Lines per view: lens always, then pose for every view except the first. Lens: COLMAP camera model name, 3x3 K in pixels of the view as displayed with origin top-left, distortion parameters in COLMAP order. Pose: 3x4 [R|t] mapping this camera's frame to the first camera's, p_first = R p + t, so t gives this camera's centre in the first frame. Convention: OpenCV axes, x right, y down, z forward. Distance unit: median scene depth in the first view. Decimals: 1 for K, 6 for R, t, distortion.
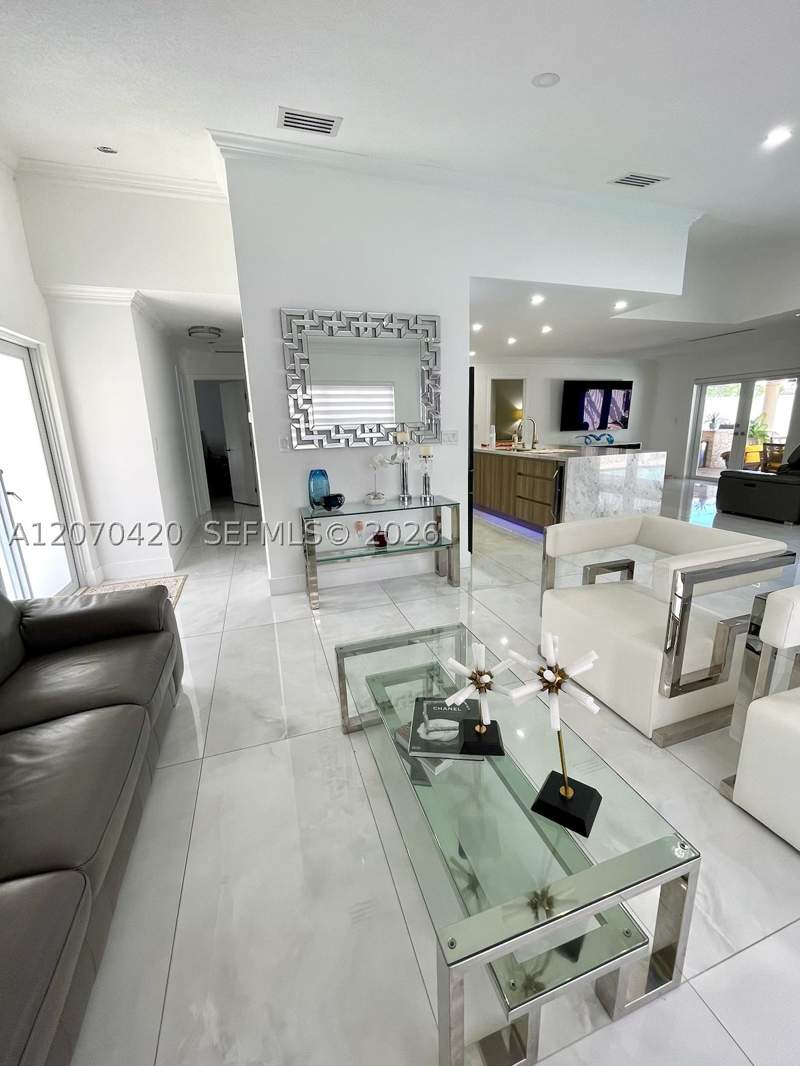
lens RADIAL K [[425.6, 0, 400.0], [0, 425.6, 533.0], [0, 0, 1]] dist [-0.000632, -0.000203]
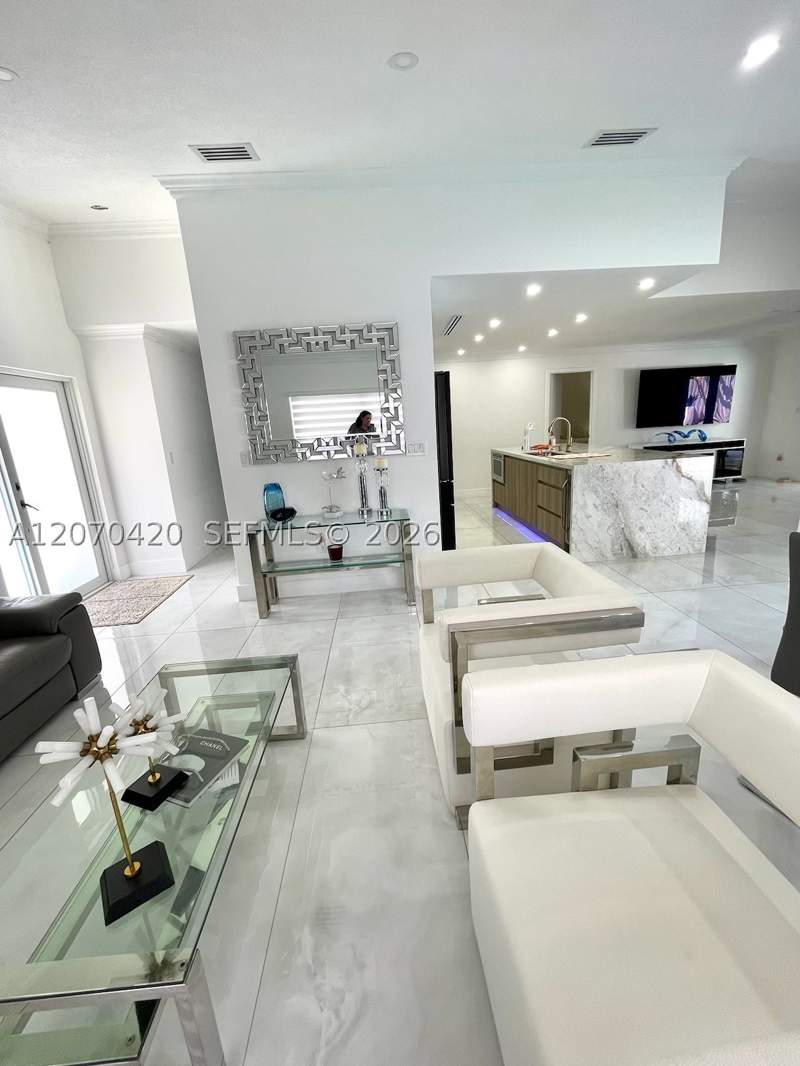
lens RADIAL K [[425.6, 0, 400.0], [0, 425.6, 533.0], [0, 0, 1]] dist [-0.000632, -0.000203]
pose [[0.966393, 0.031363, -0.255148, 0.347586], [-0.029976, 0.999507, 0.009322, -0.044478], [0.255315, -0.001360, 0.966857, 0.075163]]
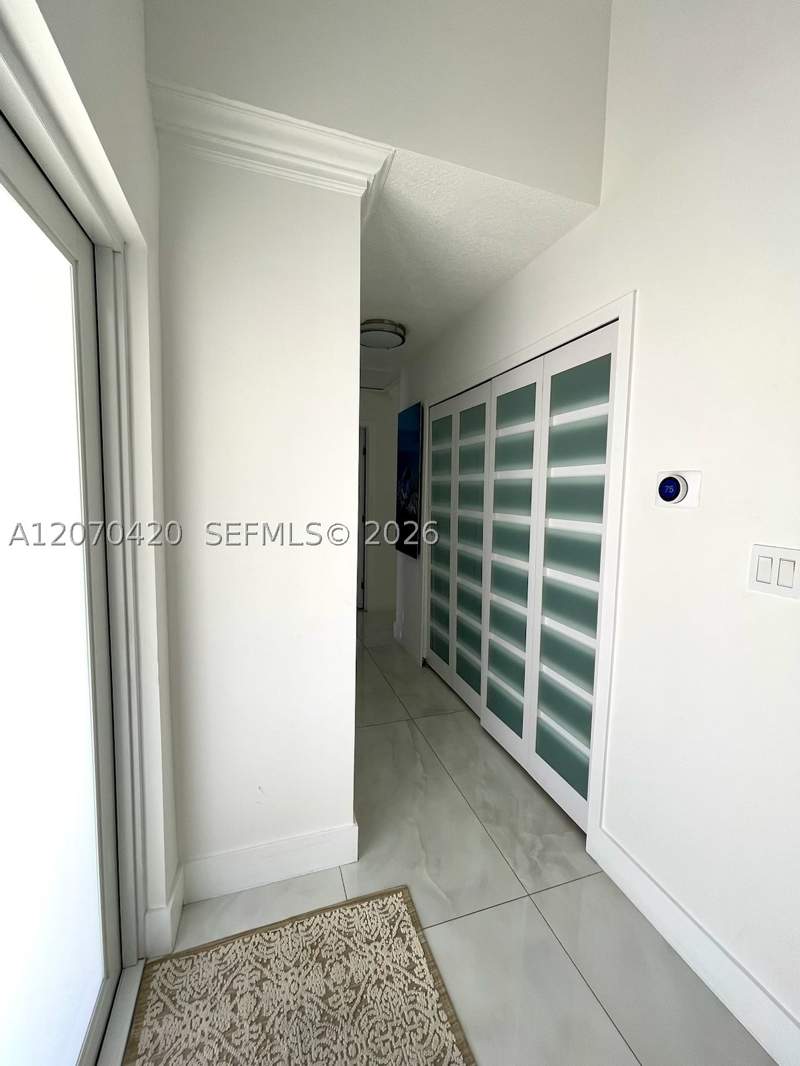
lens RADIAL K [[435.9, 0, 400.0], [0, 435.9, 533.0], [0, 0, 1]] dist [0.000264, -0.000007]
pose [[0.998907, 0.045793, 0.009338, -0.600491], [-0.043761, 0.986616, -0.157082, -0.167878], [-0.016406, 0.156501, 0.987541, 0.664483]]
